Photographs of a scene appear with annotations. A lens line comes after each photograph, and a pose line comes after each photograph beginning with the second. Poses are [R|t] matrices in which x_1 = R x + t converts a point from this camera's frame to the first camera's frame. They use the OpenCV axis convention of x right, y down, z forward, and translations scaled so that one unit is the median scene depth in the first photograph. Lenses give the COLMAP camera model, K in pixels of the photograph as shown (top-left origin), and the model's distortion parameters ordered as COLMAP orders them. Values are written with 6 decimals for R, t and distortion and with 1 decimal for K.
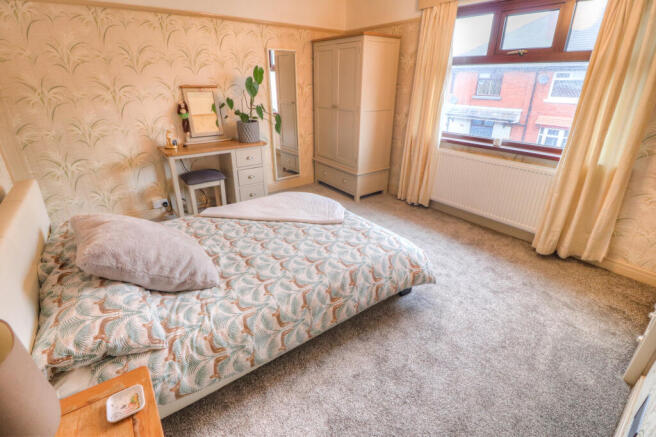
lens RADIAL K [[307.9, 0, 327.6], [0, 307.9, 215.1], [0, 0, 1]] dist [-0.001665, -0.013474]
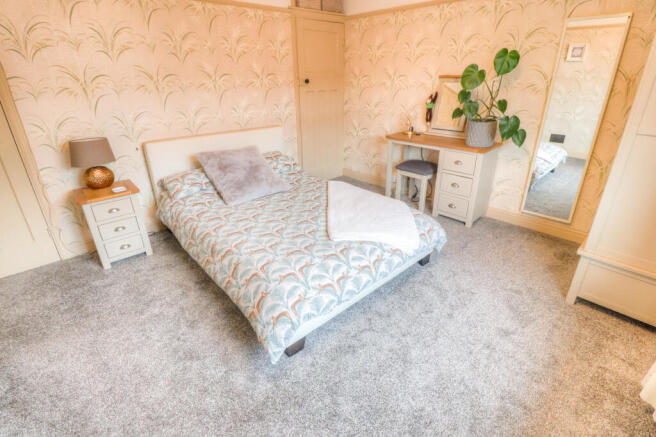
lens RADIAL K [[307.9, 0, 327.6], [0, 307.9, 215.1], [0, 0, 1]] dist [-0.001665, -0.013474]
pose [[0.088754, 0.405517, -0.909769, 0.677942], [-0.379179, 0.858357, 0.345609, -0.277244], [0.921057, 0.314291, 0.229946, 0.670548]]
